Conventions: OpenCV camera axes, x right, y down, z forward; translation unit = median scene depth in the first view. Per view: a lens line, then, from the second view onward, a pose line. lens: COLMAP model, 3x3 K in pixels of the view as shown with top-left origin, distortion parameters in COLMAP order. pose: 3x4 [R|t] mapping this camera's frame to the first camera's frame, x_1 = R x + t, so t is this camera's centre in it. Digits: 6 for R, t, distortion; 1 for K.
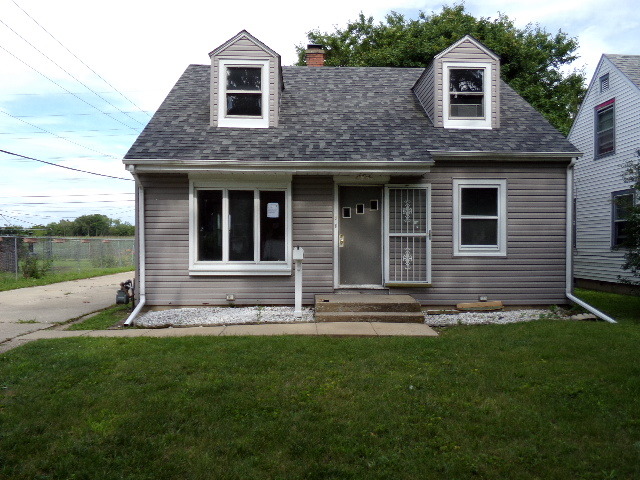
lens RADIAL K [[525.5, 0, 319.9], [0, 525.5, 241.9], [0, 0, 1]] dist [0.016763, -0.044230]
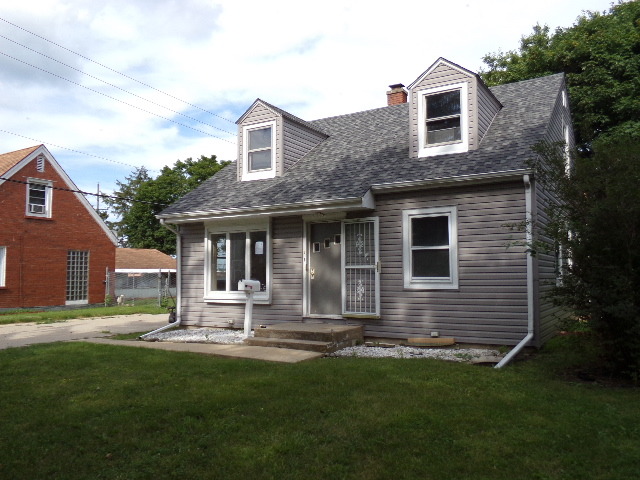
lens RADIAL K [[525.5, 0, 319.7], [0, 525.5, 243.0], [0, 0, 1]] dist [0.016763, -0.044230]
pose [[0.832810, -0.041169, -0.552025, 0.669280], [0.010017, 0.998188, -0.059330, -0.000705], [0.553468, 0.043881, 0.831714, 0.098151]]
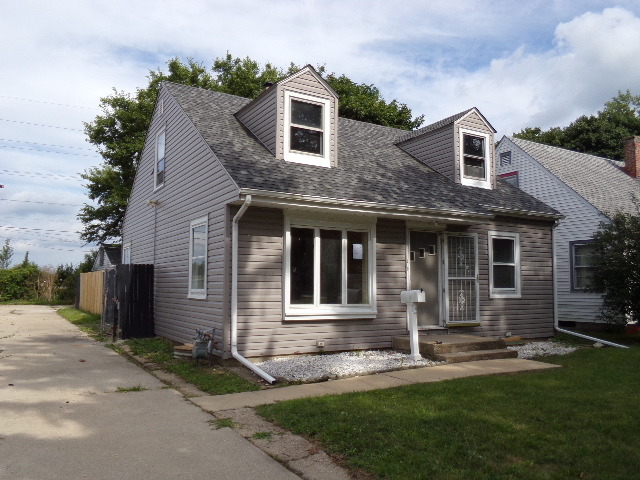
lens RADIAL K [[525.5, 0, 319.3], [0, 525.5, 236.6], [0, 0, 1]] dist [0.016763, -0.044230]
pose [[0.878764, 0.049121, 0.474722, -0.618471], [-0.006877, 0.995889, -0.090318, 0.000883], [-0.477207, 0.076103, 0.875489, 0.172263]]
